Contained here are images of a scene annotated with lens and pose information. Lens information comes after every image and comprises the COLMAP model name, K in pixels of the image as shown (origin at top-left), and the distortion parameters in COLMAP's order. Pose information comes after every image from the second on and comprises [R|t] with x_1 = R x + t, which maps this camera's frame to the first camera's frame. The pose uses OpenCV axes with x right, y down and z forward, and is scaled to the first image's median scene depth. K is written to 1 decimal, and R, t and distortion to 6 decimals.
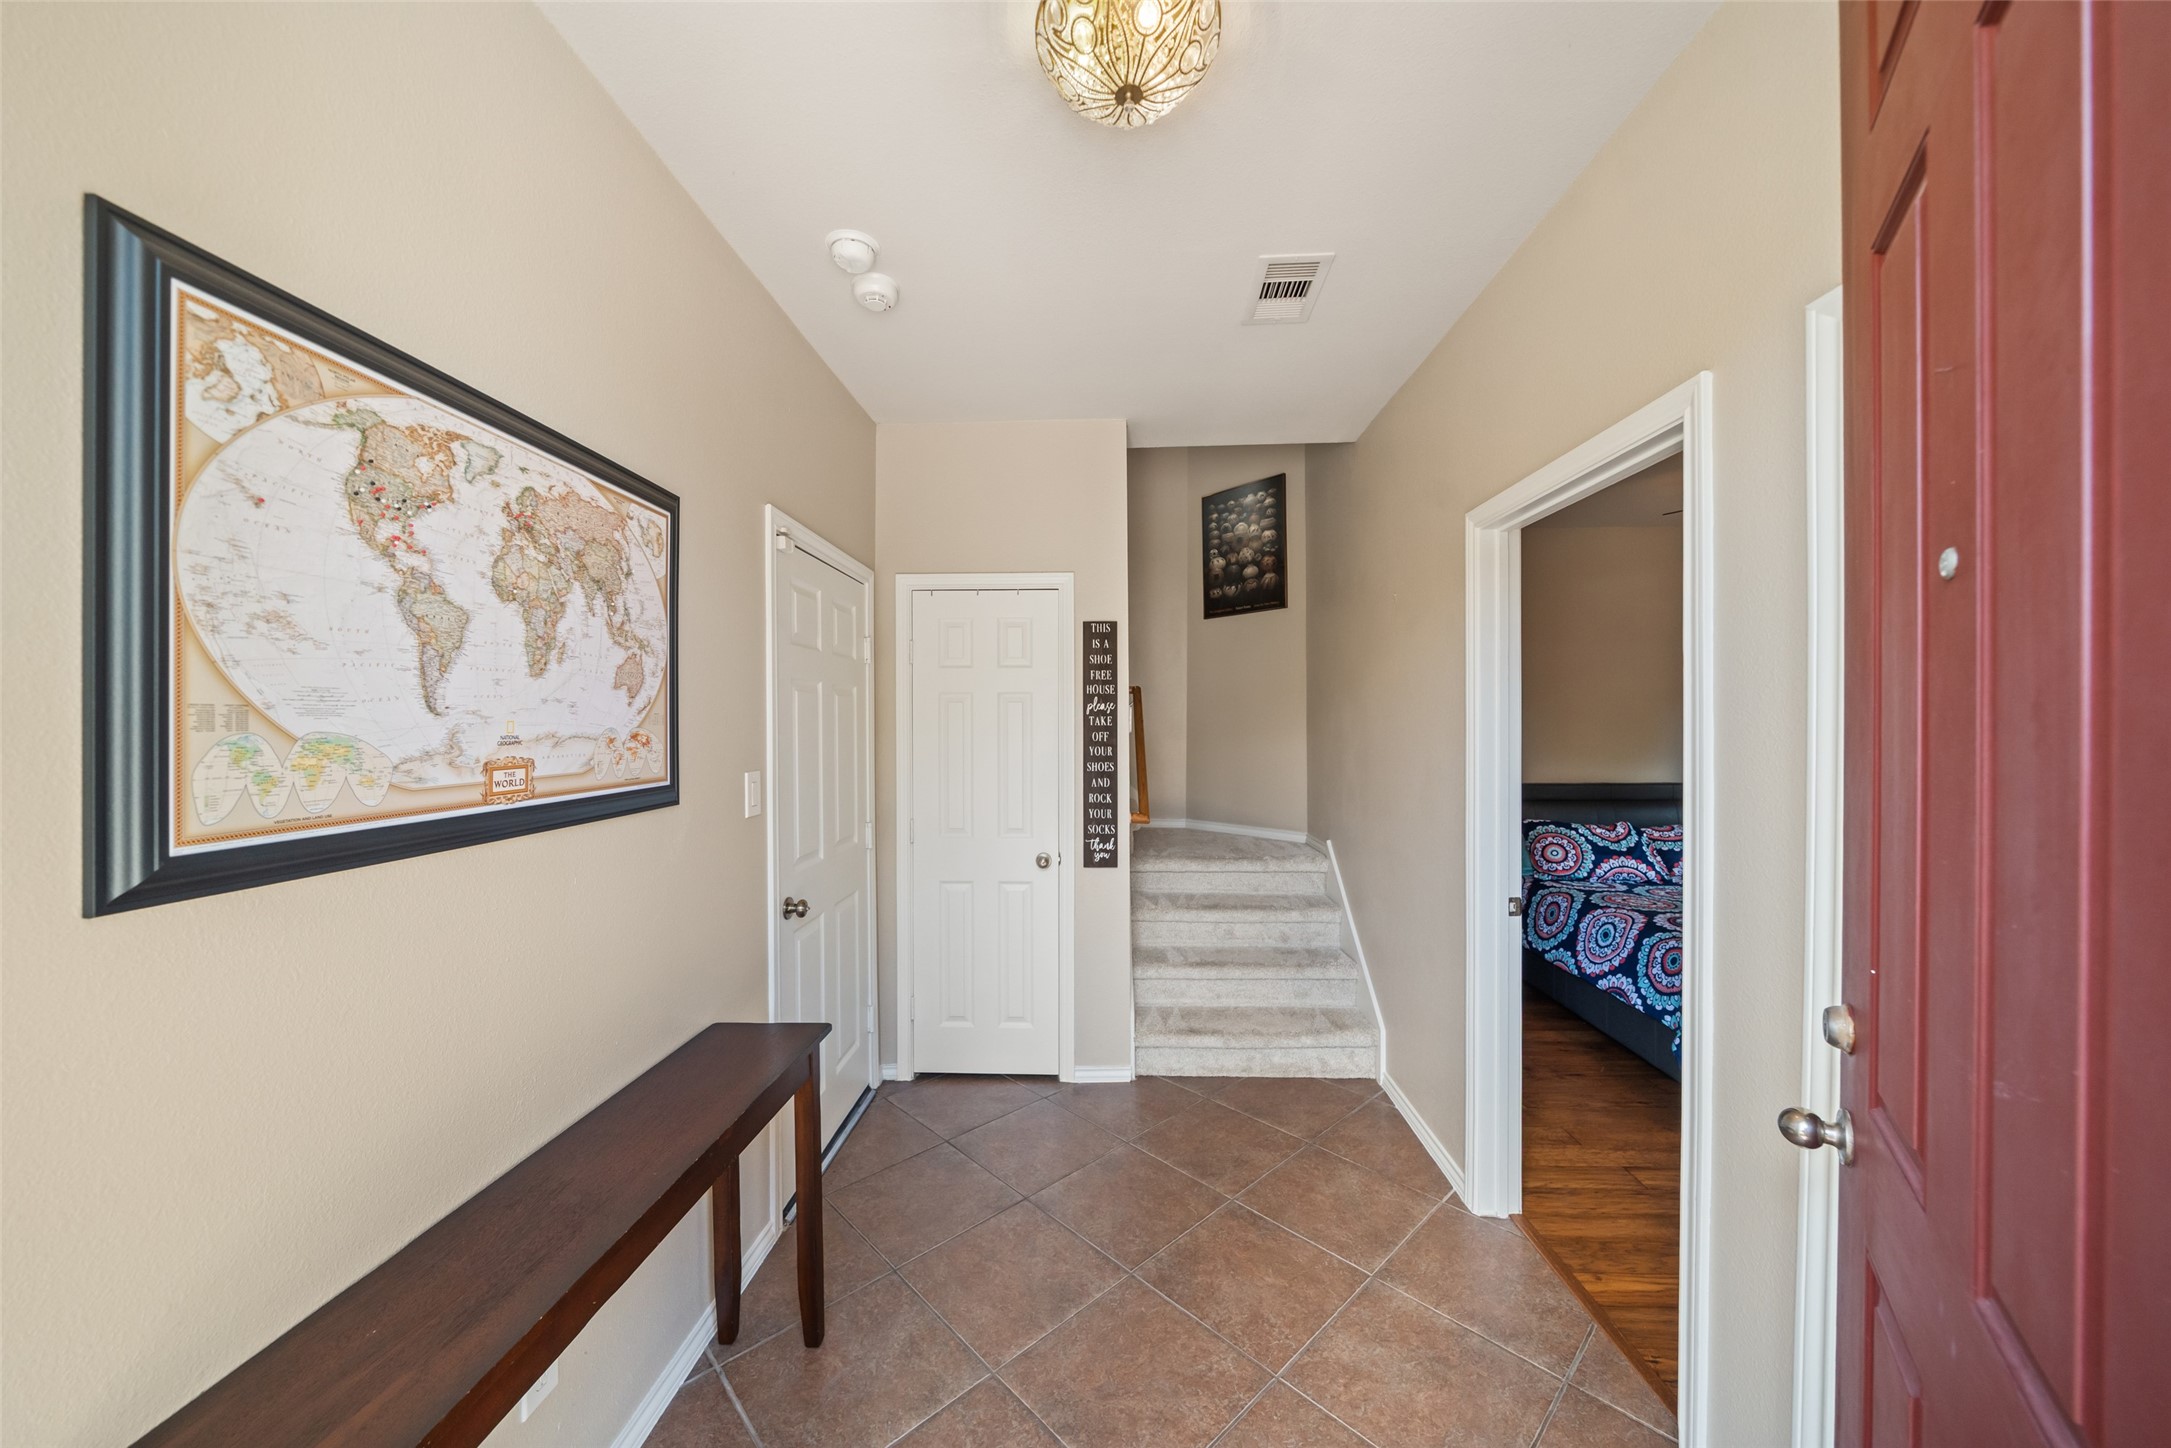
lens RADIAL K [[771.4, 0, 1089.7], [0, 771.4, 724.0], [0, 0, 1]] dist [-0.005599, 0.000043]
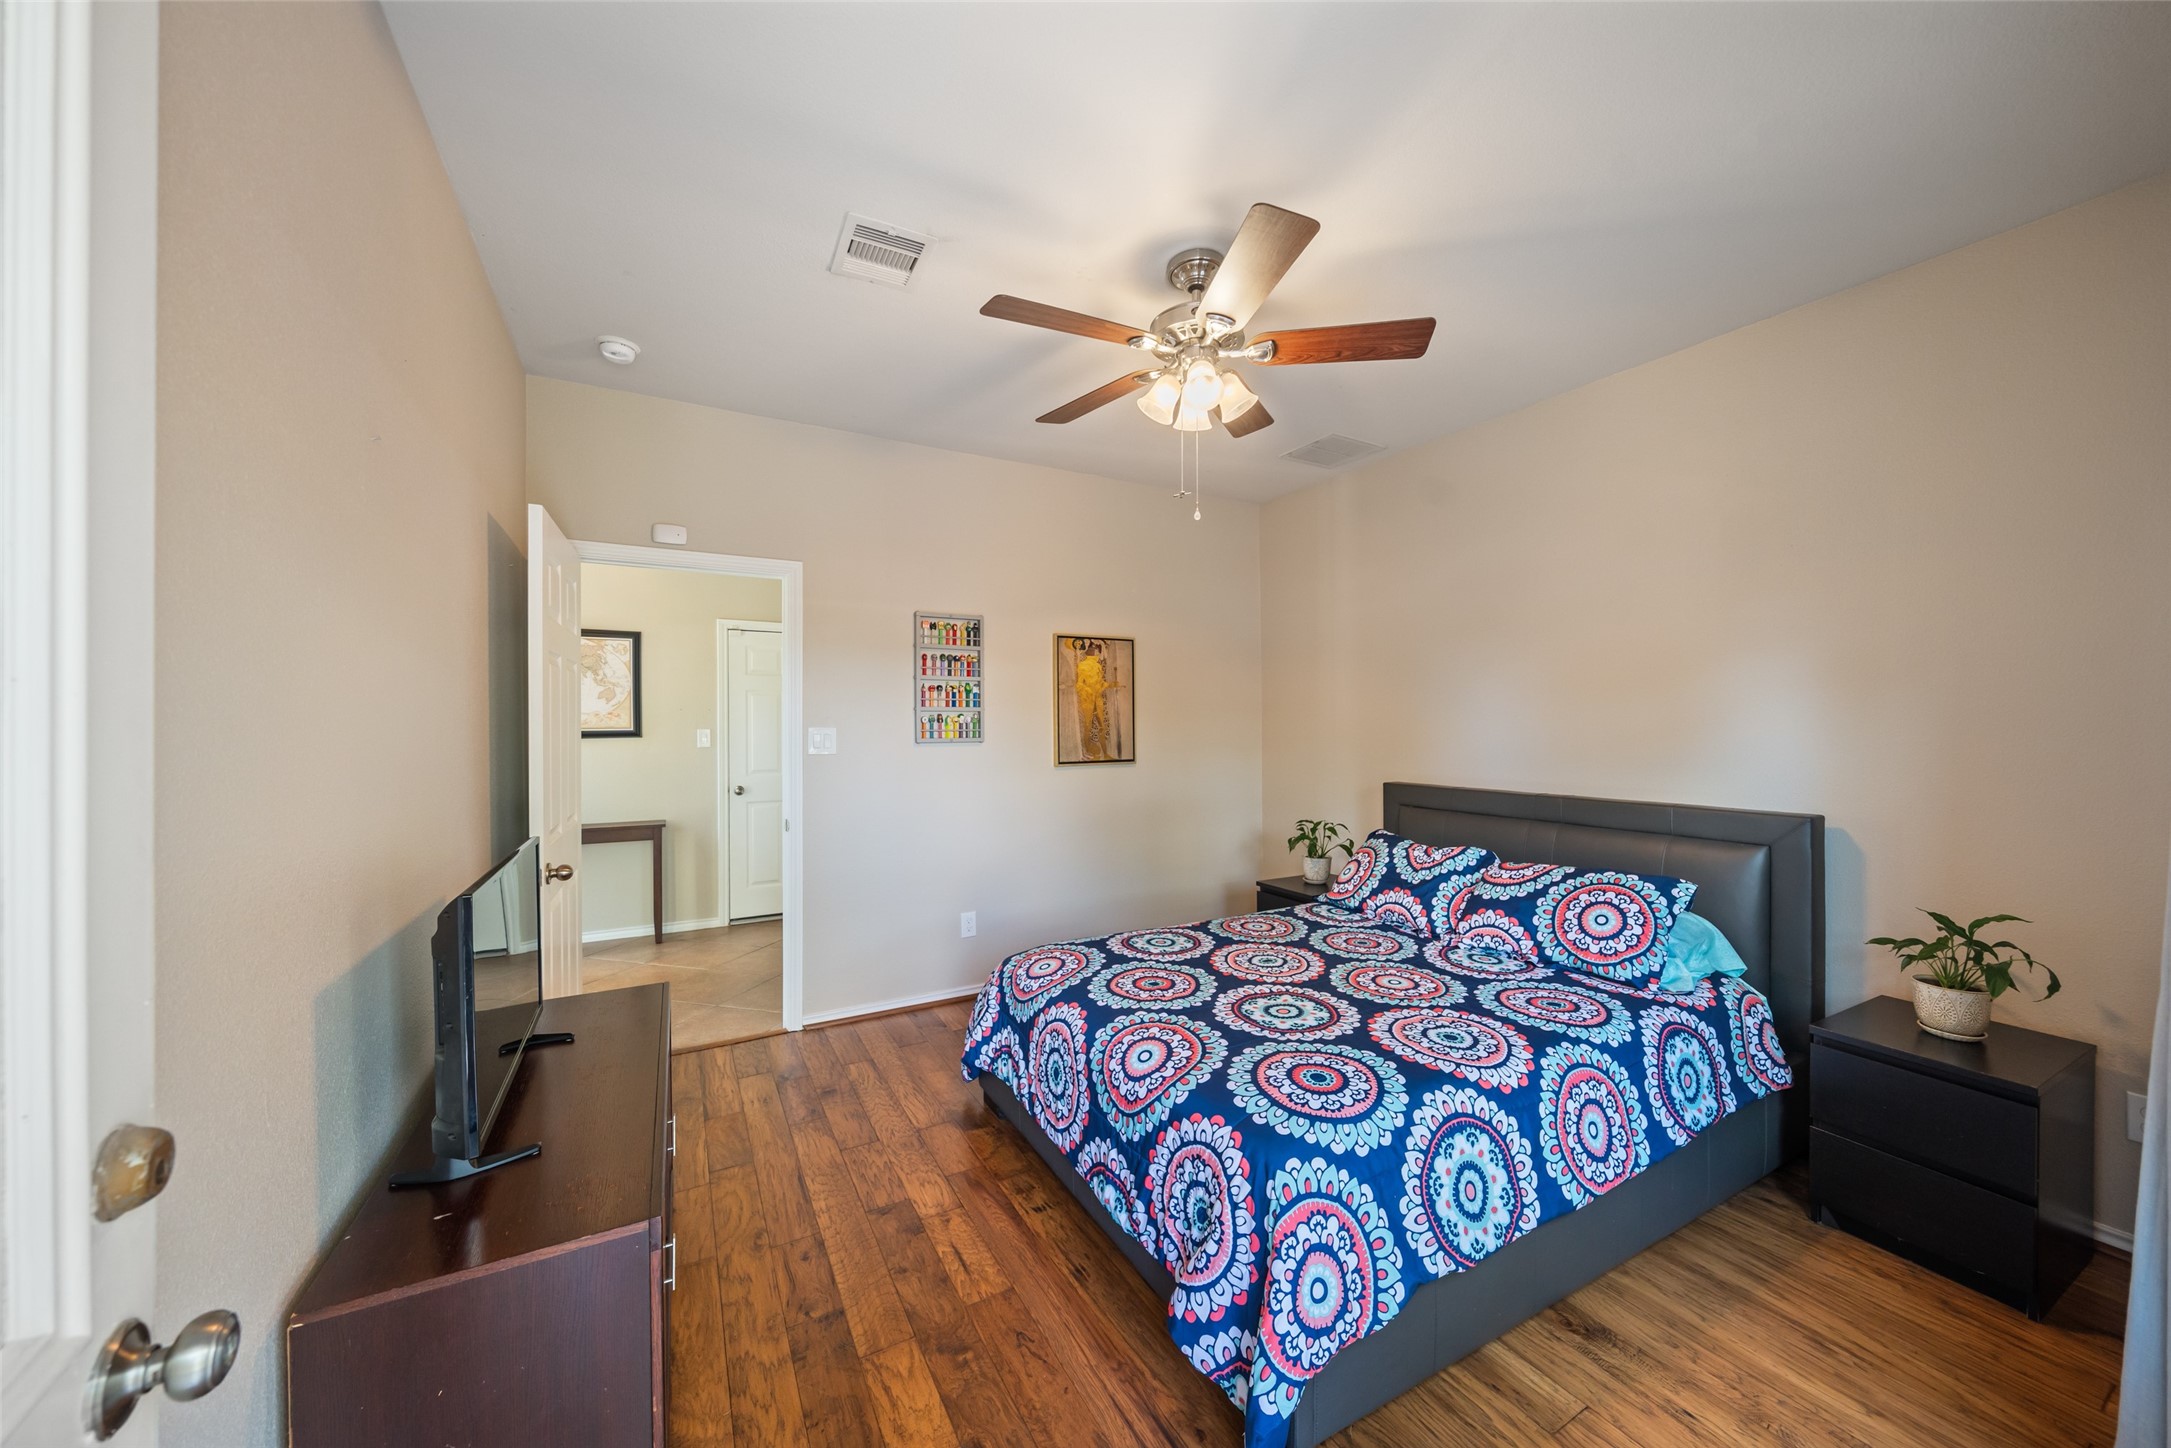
lens RADIAL K [[771.4, 0, 1075.7], [0, 771.4, 724.8], [0, 0, 1]] dist [-0.005599, 0.000043]
pose [[0.500964, 0.001085, -0.865468, 1.210431], [-0.003016, 0.999995, -0.000492, 0.023516], [0.865463, 0.002857, 0.500965, 0.408698]]
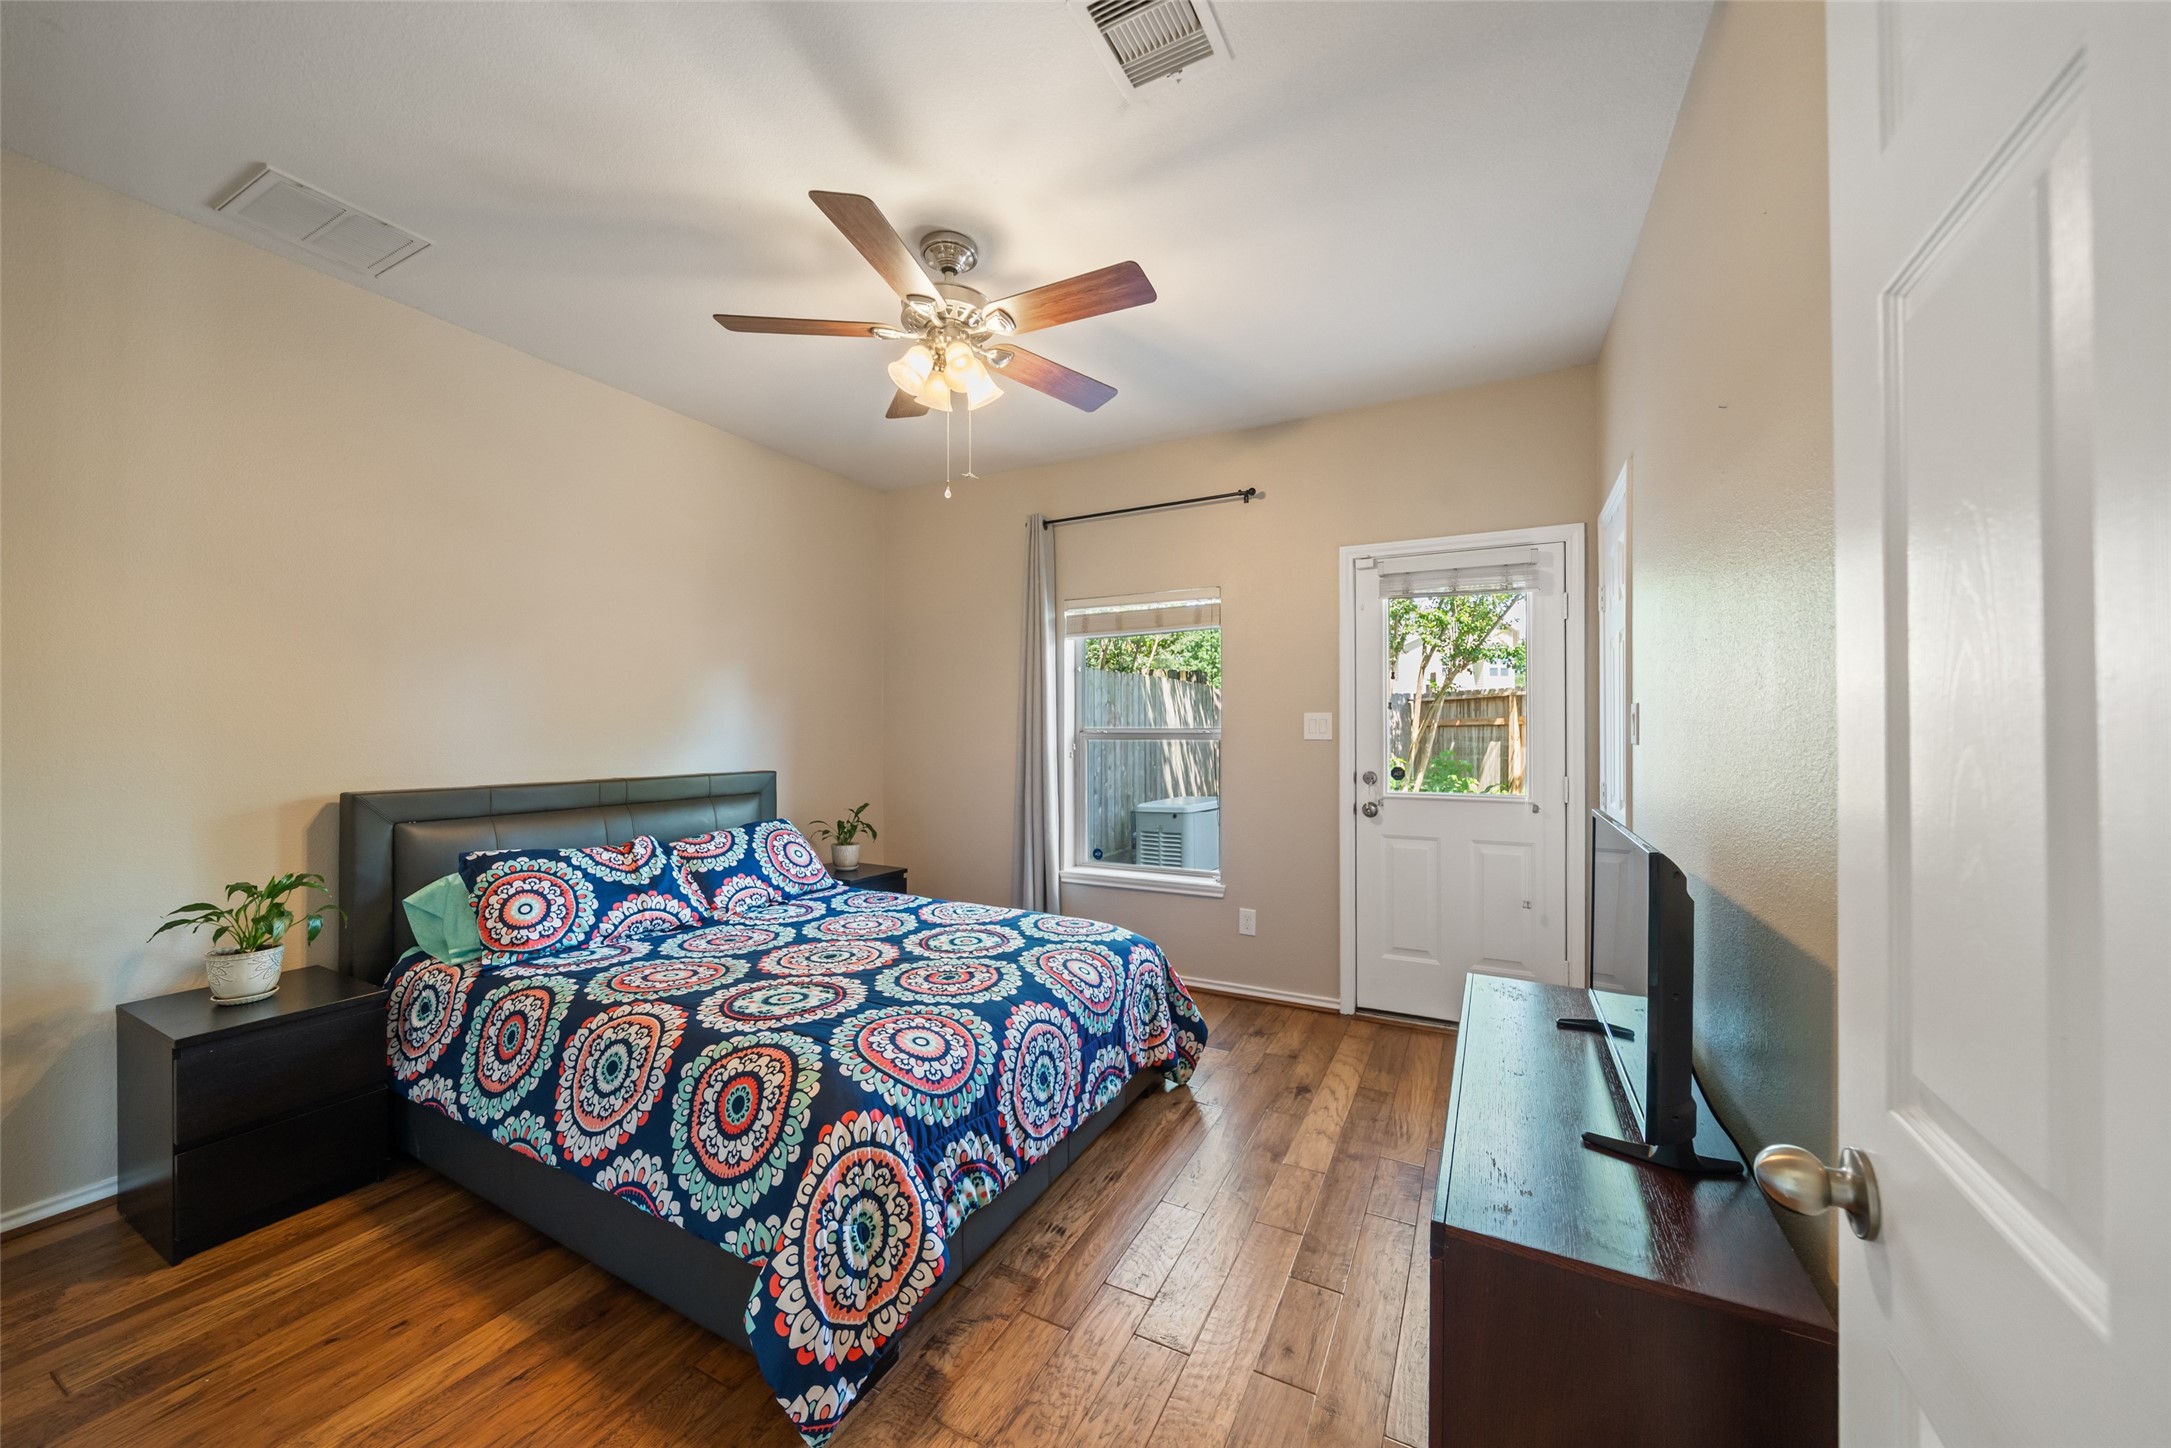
lens RADIAL K [[771.4, 0, 1080.5], [0, 771.4, 728.3], [0, 0, 1]] dist [-0.005599, 0.000043]
pose [[0.432715, 0.007663, 0.901498, 0.297674], [-0.001683, 0.999969, -0.007692, 0.045562], [-0.901529, 0.001812, 0.432715, 0.432004]]
